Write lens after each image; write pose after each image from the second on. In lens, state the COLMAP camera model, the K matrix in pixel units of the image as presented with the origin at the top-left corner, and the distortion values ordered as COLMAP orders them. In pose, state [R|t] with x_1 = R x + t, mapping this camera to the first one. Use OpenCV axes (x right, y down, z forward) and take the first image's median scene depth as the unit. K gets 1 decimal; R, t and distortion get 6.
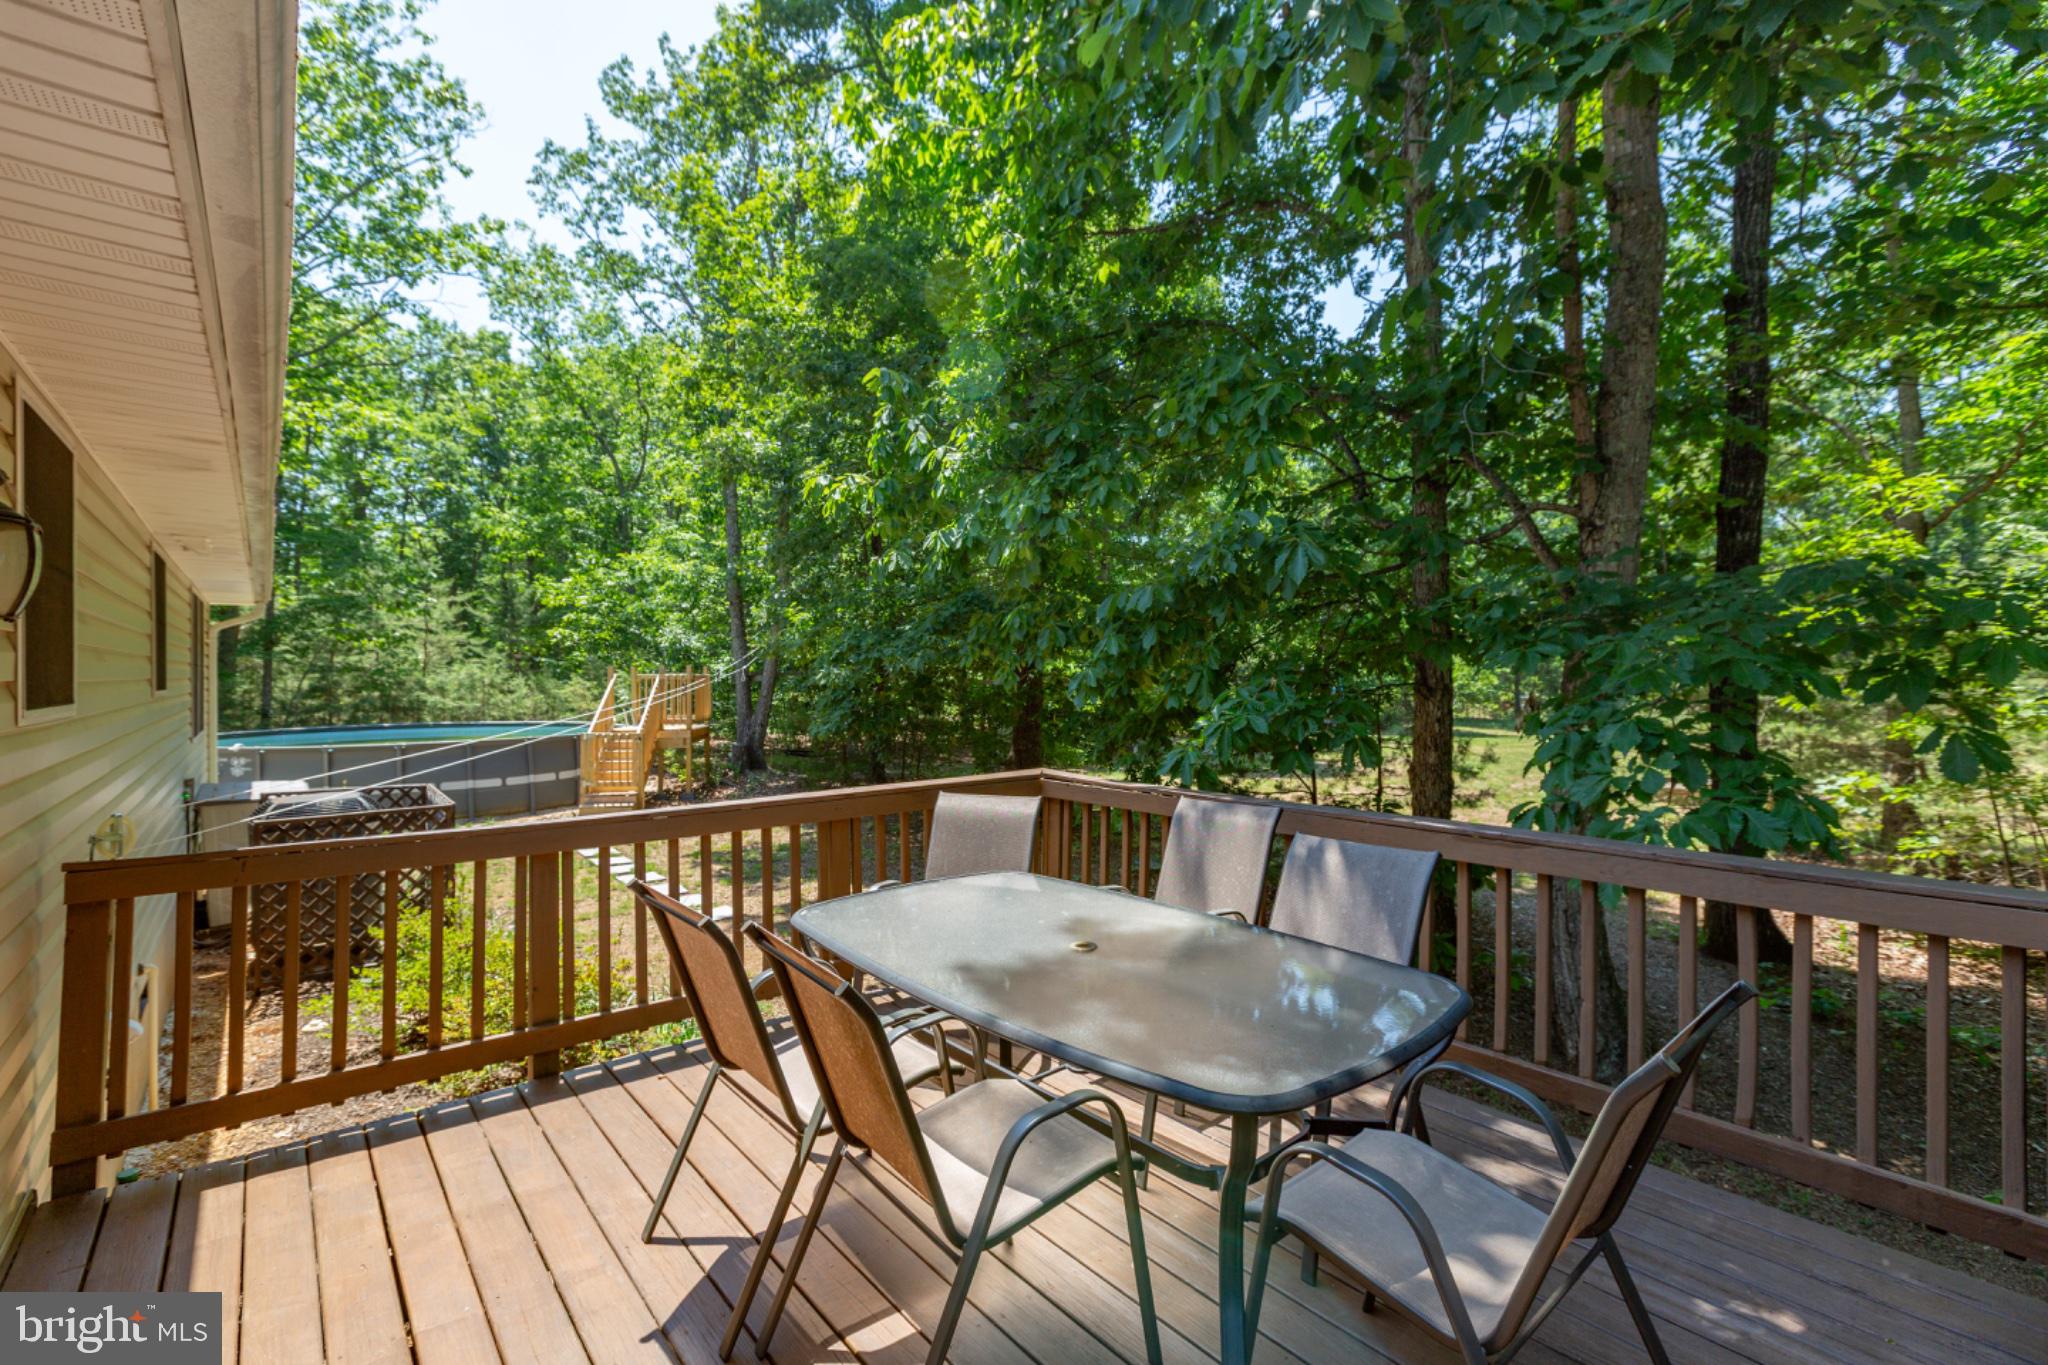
lens RADIAL K [[928.5, 0, 1012.5], [0, 928.5, 680.8], [0, 0, 1]] dist [-0.009226, 0.000586]
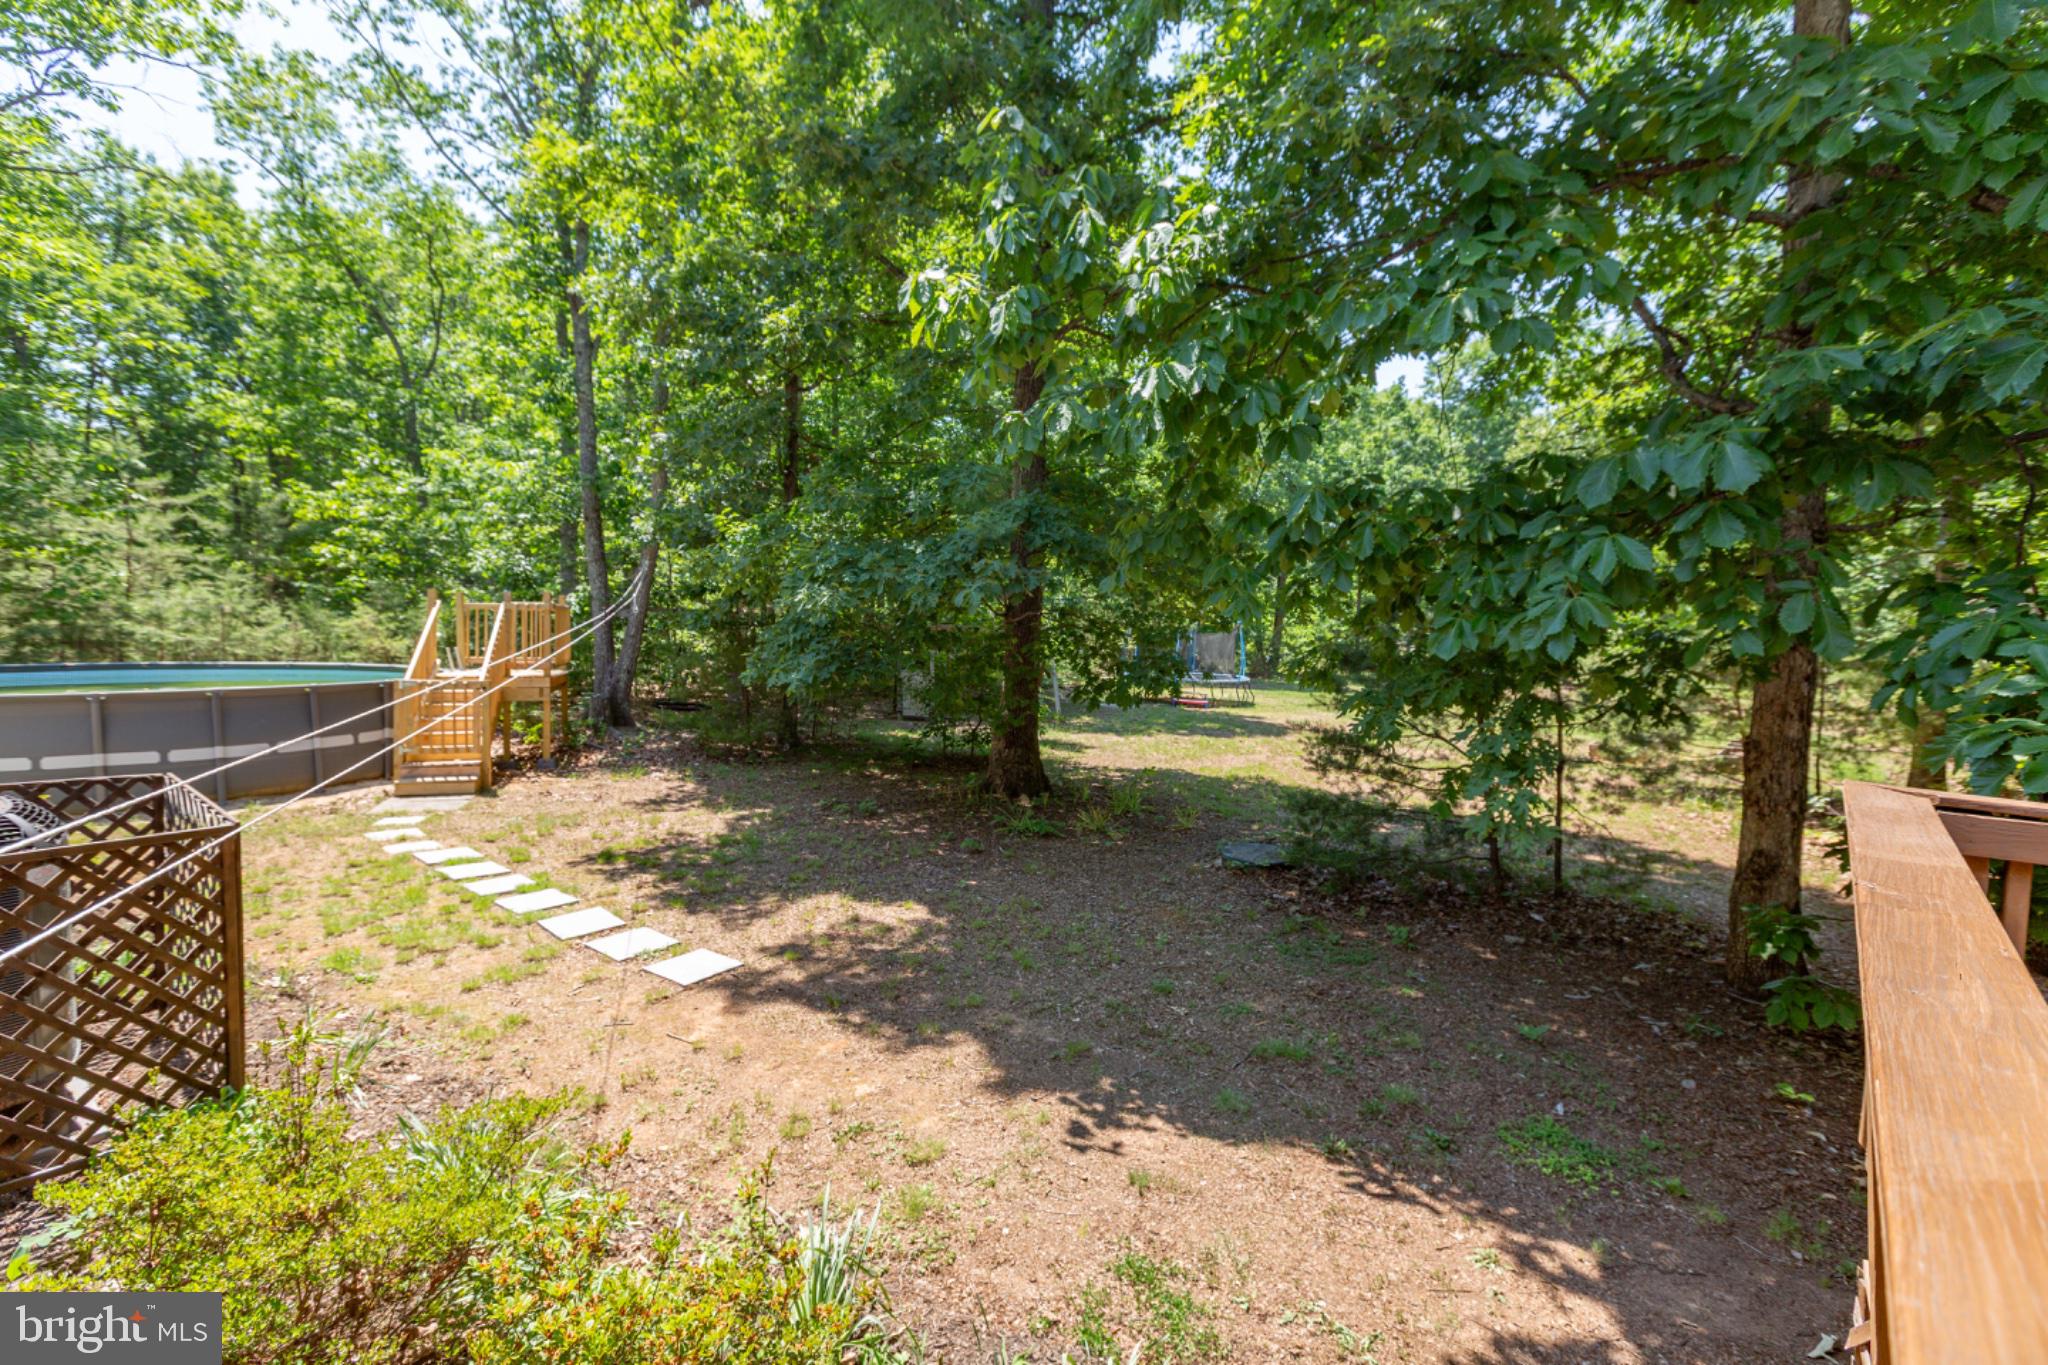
lens RADIAL K [[928.5, 0, 1036.0], [0, 928.5, 680.4], [0, 0, 1]] dist [-0.009226, 0.000586]
pose [[0.975988, 0.012616, 0.217457, -0.067934], [-0.023986, 0.998475, 0.049727, 0.004548], [-0.216498, -0.053748, 0.974802, 0.093366]]
